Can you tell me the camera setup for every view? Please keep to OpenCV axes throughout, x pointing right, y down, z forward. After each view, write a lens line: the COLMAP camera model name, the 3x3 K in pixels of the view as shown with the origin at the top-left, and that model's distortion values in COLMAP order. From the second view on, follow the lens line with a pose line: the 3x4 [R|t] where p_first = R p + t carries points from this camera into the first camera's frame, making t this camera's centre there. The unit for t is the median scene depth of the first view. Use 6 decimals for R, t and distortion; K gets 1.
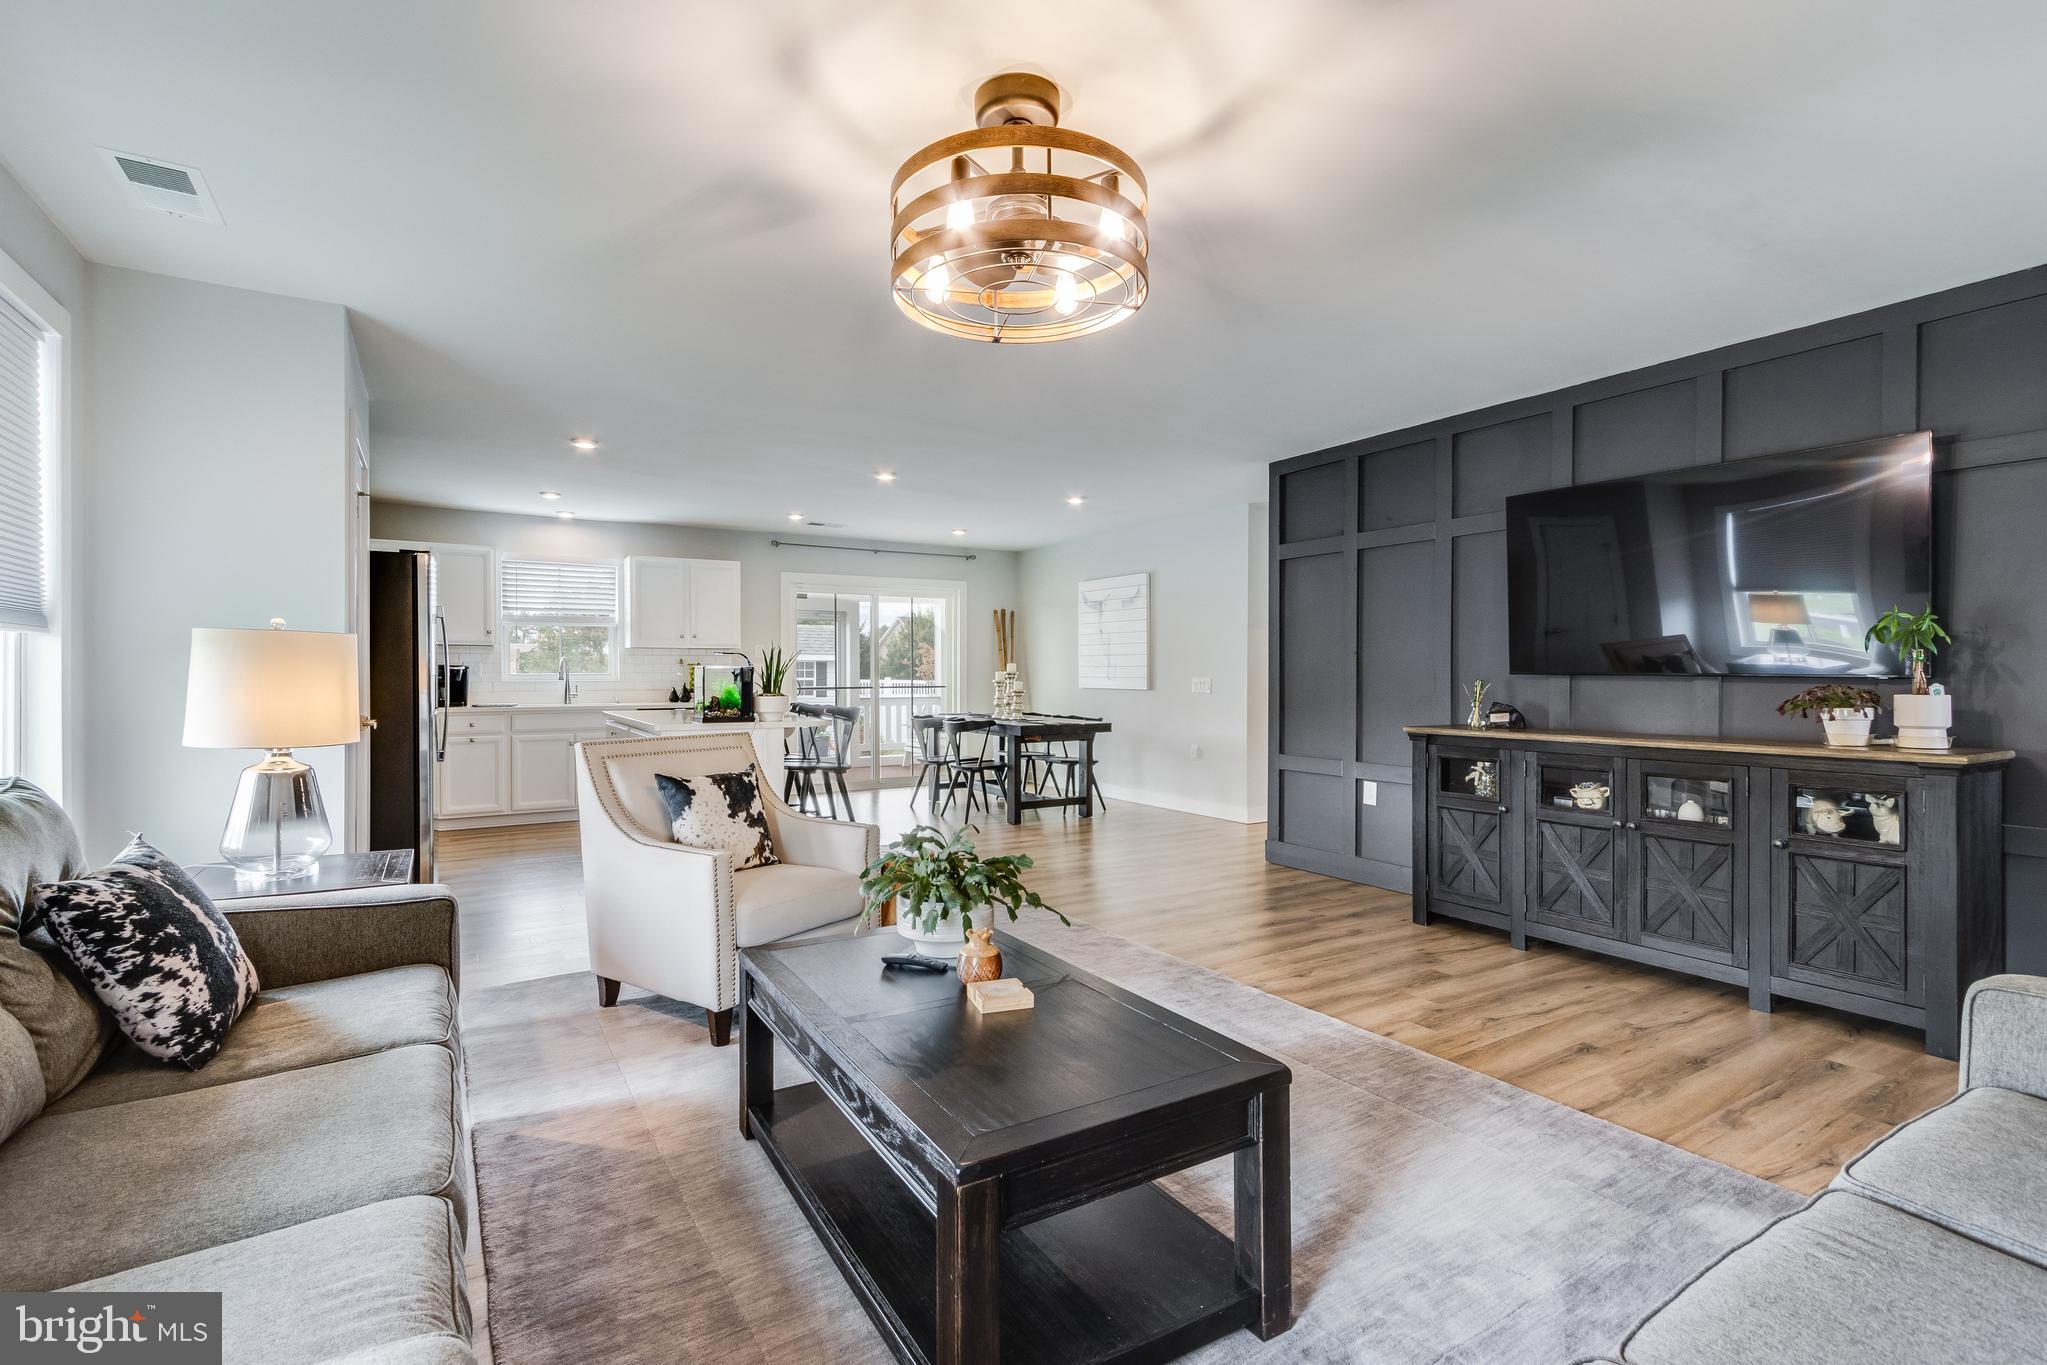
lens RADIAL K [[943.8, 0, 1025.9], [0, 943.8, 686.0], [0, 0, 1]] dist [0.004442, -0.001149]
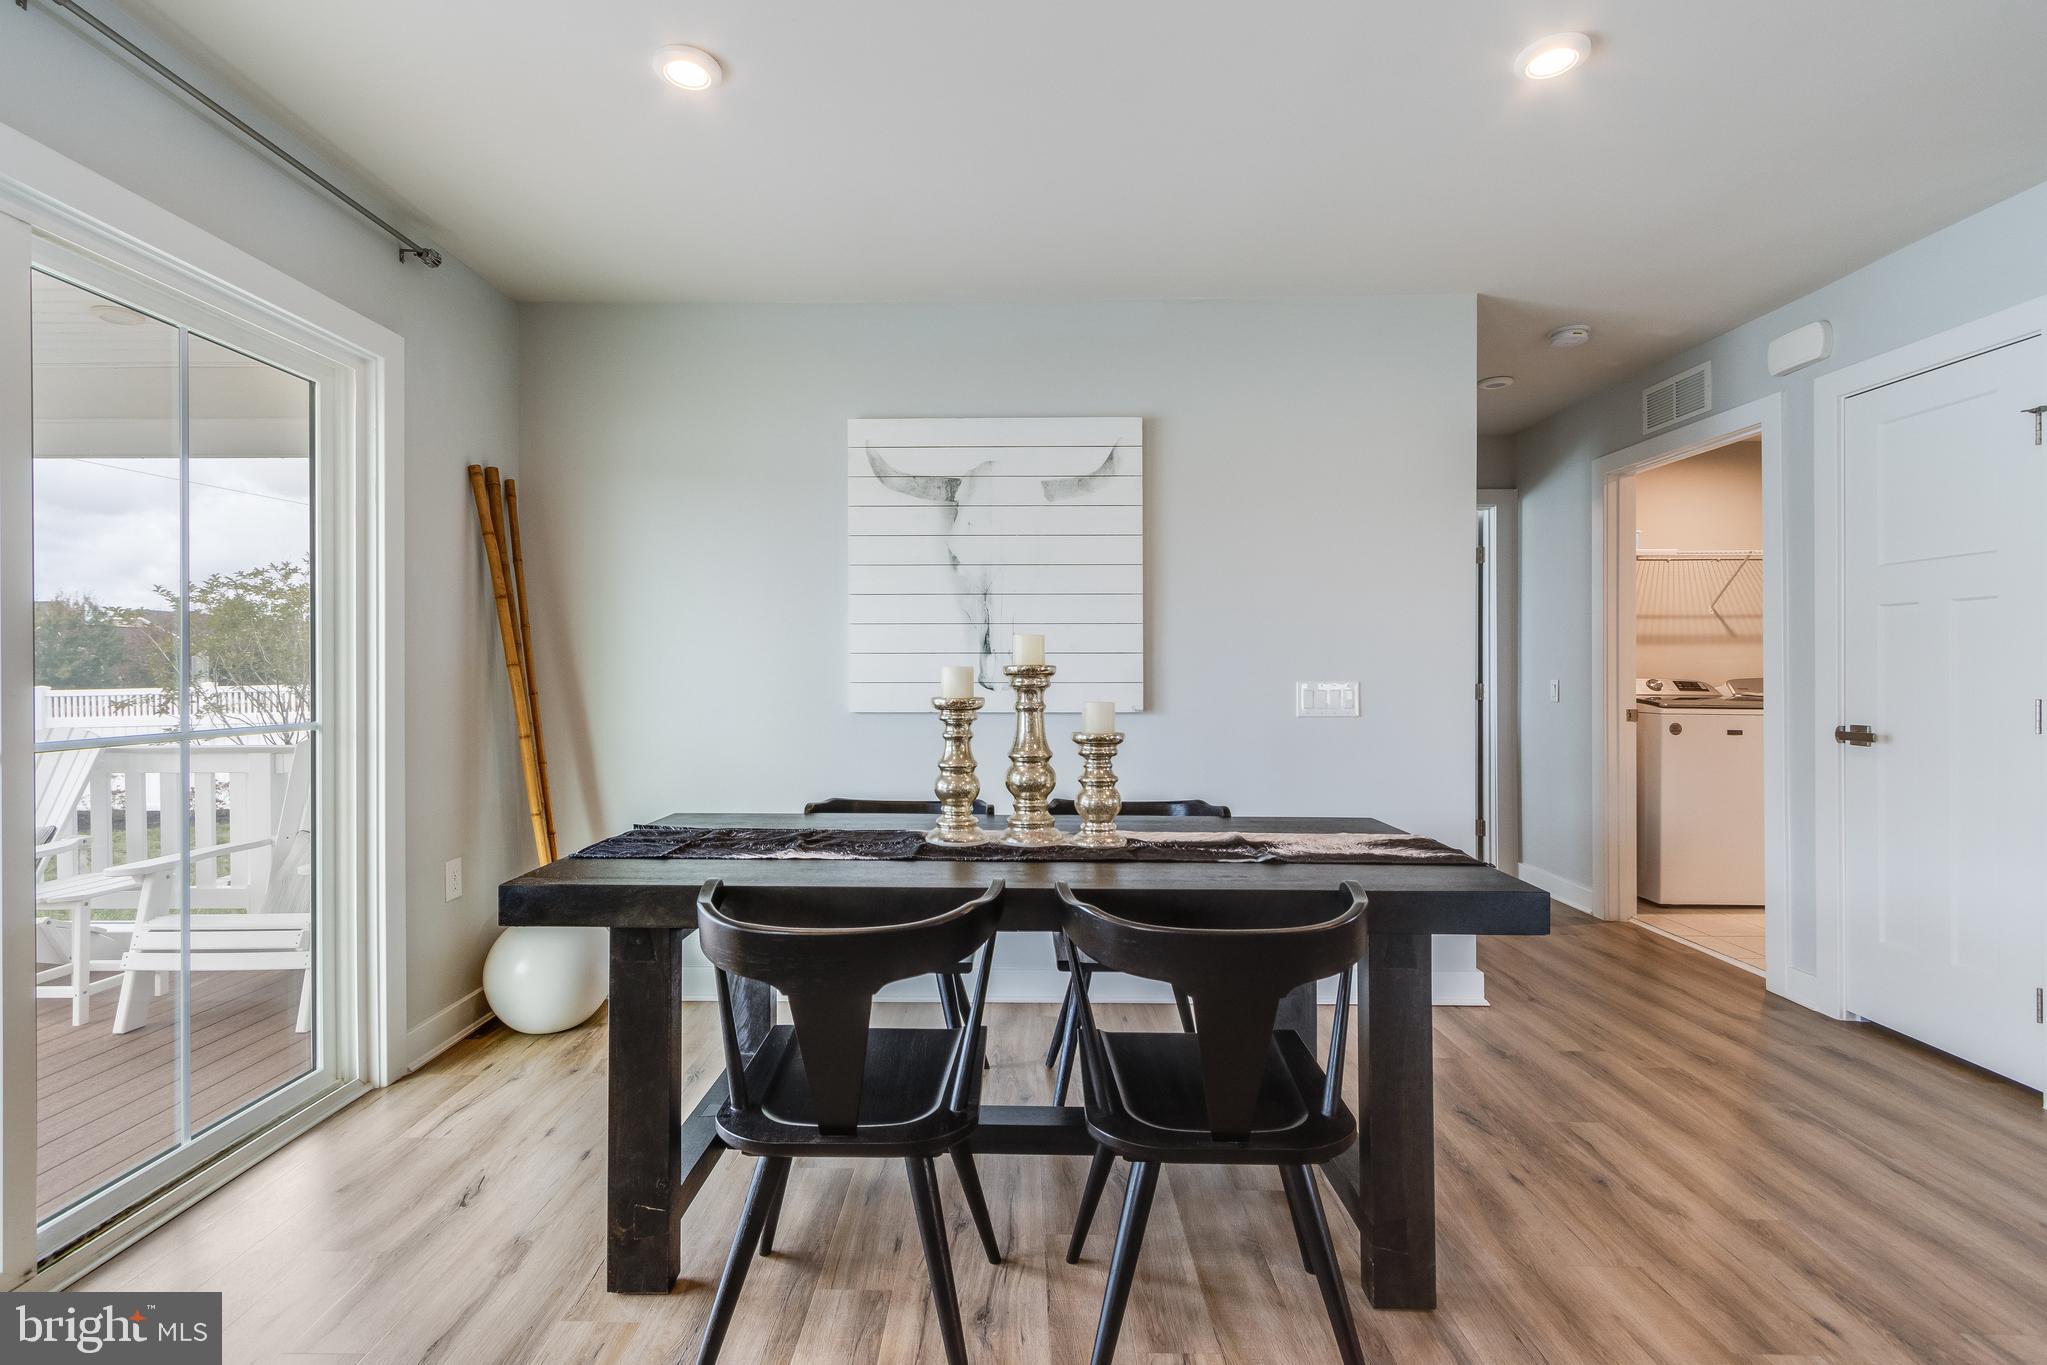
lens RADIAL K [[943.8, 0, 1011.3], [0, 943.8, 665.2], [0, 0, 1]] dist [0.004442, -0.001149]
pose [[0.533057, -0.003850, 0.846070, -0.234874], [0.016984, 0.999837, -0.006150, -0.014542], [-0.845909, 0.017648, 0.533036, 0.836017]]
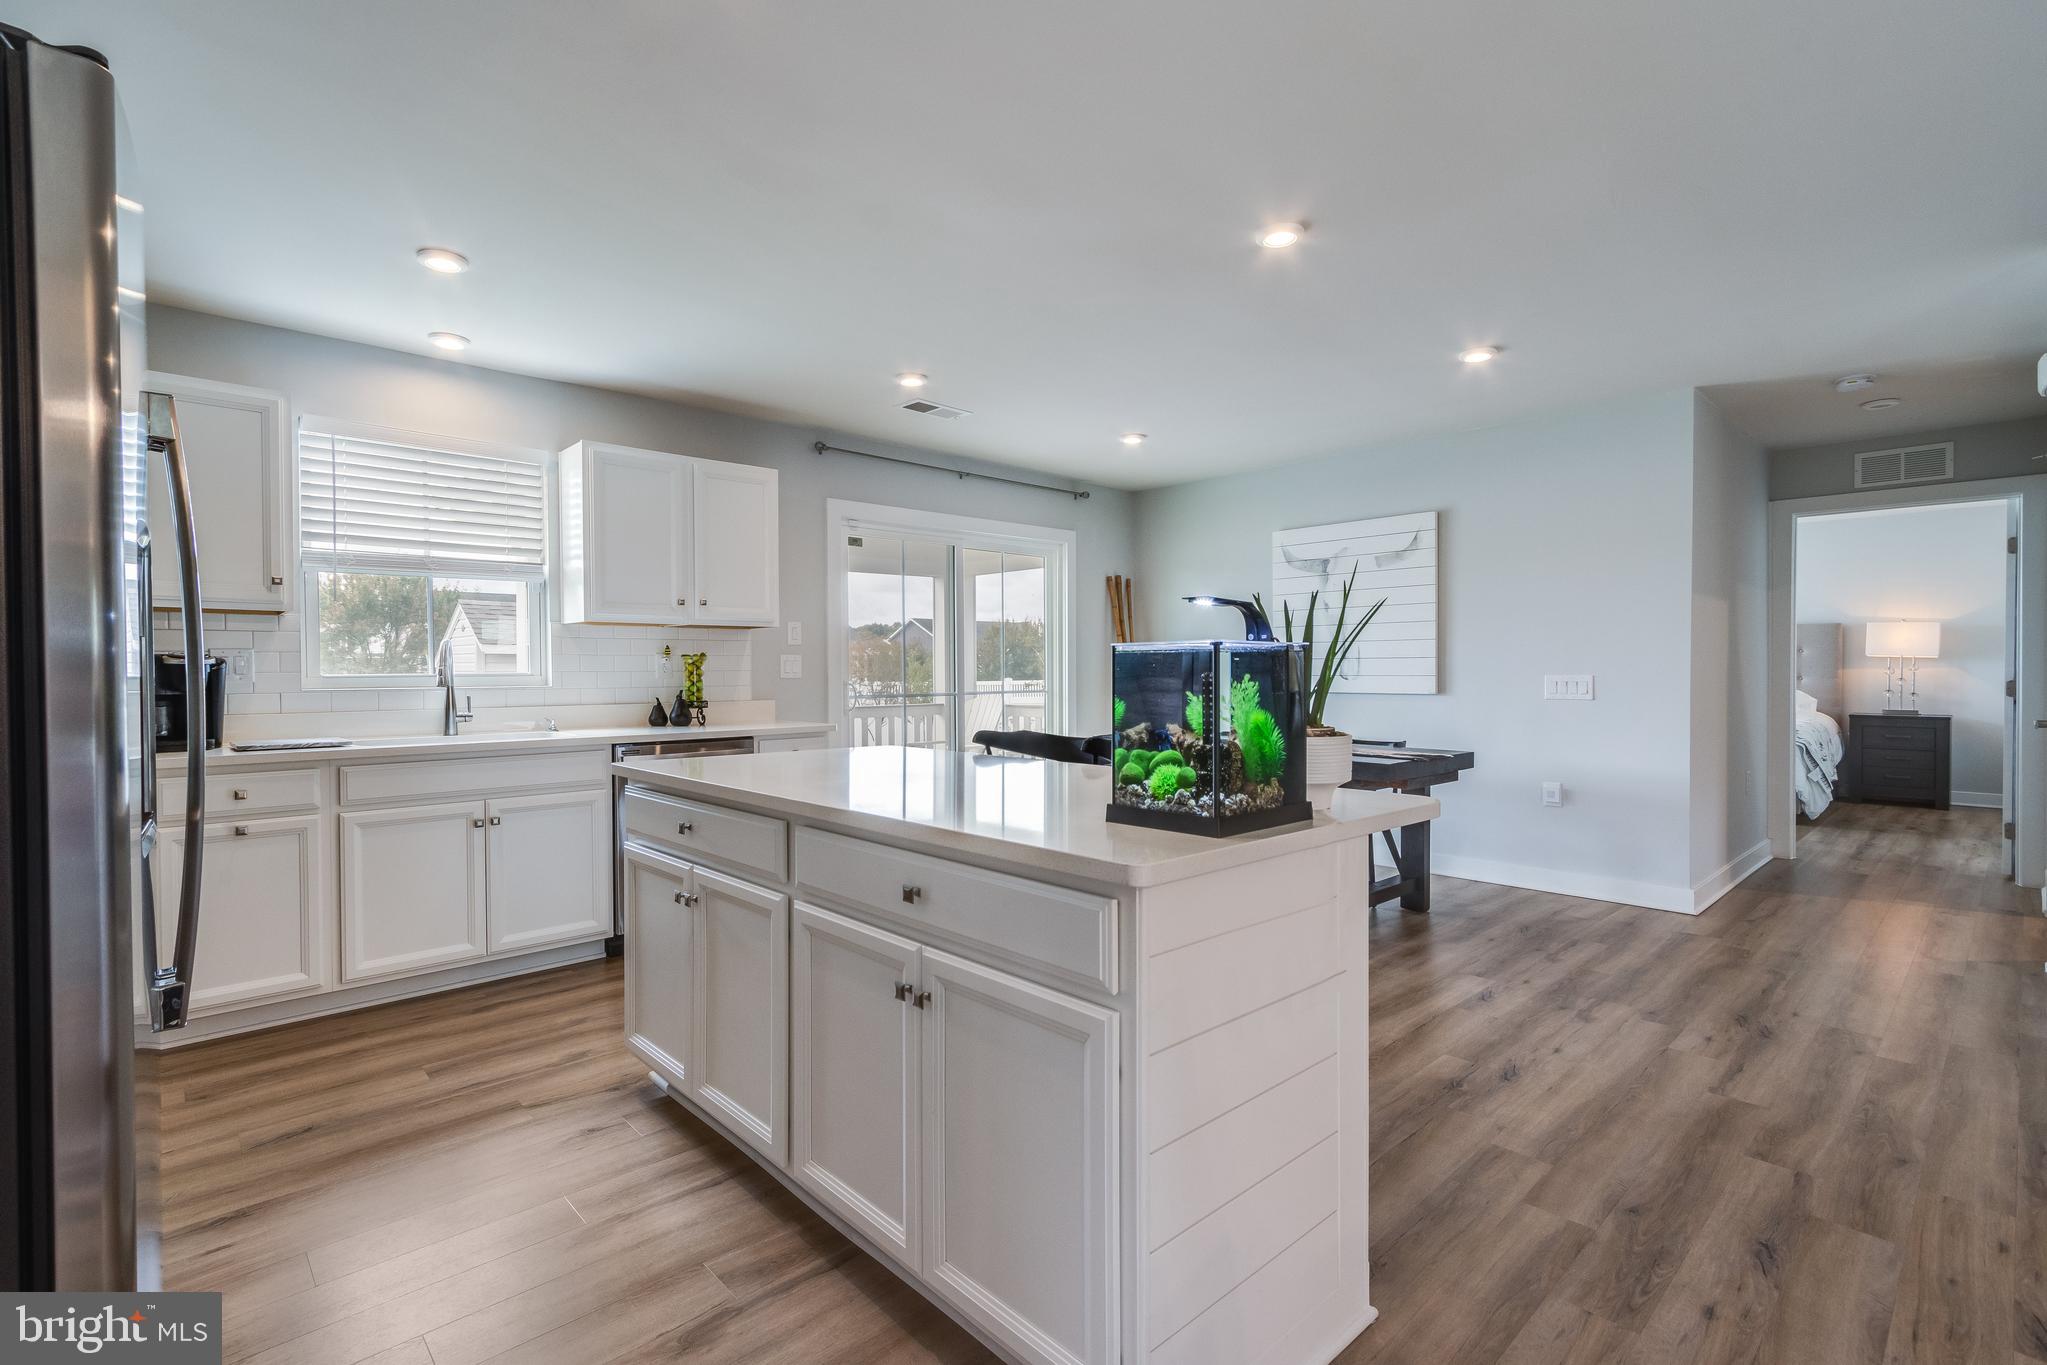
lens RADIAL K [[943.8, 0, 1019.7], [0, 943.8, 684.0], [0, 0, 1]] dist [0.004442, -0.001149]
pose [[0.980176, -0.007175, 0.197997, -0.273252], [0.007606, 0.999970, -0.001416, -0.004313], [-0.197981, 0.002894, 0.980202, 0.430056]]
